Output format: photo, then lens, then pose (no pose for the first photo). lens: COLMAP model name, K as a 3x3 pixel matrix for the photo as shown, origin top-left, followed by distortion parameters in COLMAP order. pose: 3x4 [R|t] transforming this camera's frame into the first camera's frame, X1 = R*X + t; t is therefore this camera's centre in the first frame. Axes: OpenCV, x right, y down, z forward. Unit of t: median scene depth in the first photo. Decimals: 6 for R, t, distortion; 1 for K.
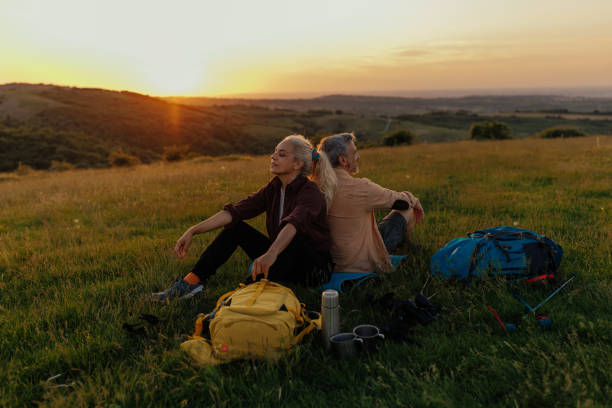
lens RADIAL K [[586.7, 0, 302.5], [0, 586.7, 202.2], [0, 0, 1]] dist [0.013042, -0.003473]
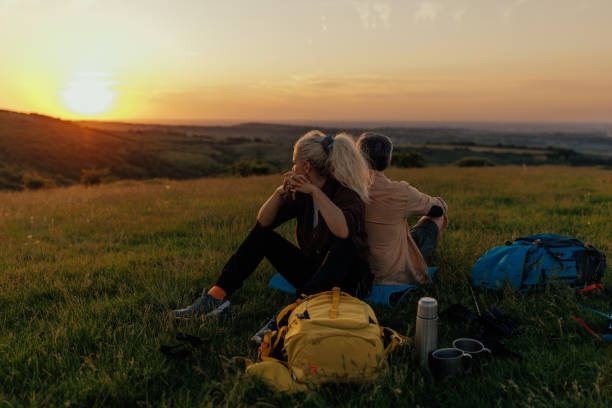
lens RADIAL K [[586.7, 0, 302.5], [0, 586.7, 202.2], [0, 0, 1]] dist [0.013042, -0.003473]
pose [[0.990390, 0.007129, 0.138116, -0.220753], [-0.000638, 0.998895, -0.046990, 0.045442], [-0.138298, 0.046450, 0.989301, 0.155468]]
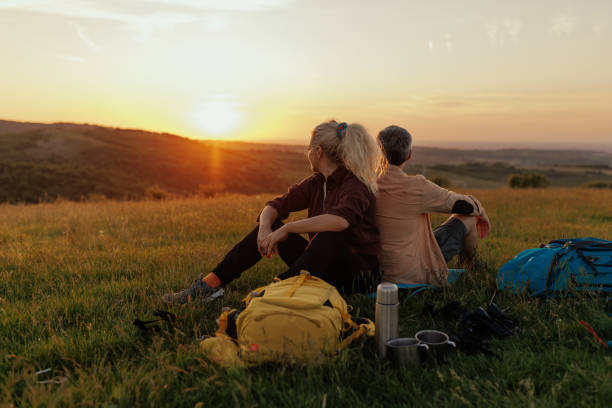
lens RADIAL K [[586.7, 0, 302.5], [0, 586.7, 202.2], [0, 0, 1]] dist [0.013042, -0.003473]
pose [[0.997692, 0.037156, -0.056829, -0.024209], [-0.041461, 0.996203, -0.076552, 0.093350], [0.053769, 0.078732, 0.995445, 0.163359]]
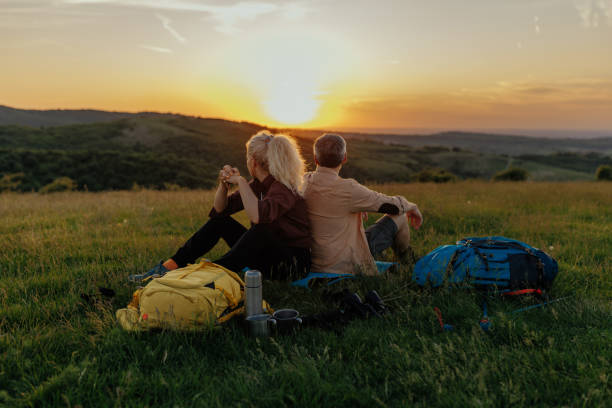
lens RADIAL K [[593.7, 0, 306.0], [0, 593.7, 204.0], [0, 0, 1]] dist [0.009186, 0.002883]
pose [[0.982161, 0.053447, -0.180287, 0.274632], [-0.063305, 0.996772, -0.049370, 0.071760], [0.177066, 0.059902, 0.982374, 0.008796]]
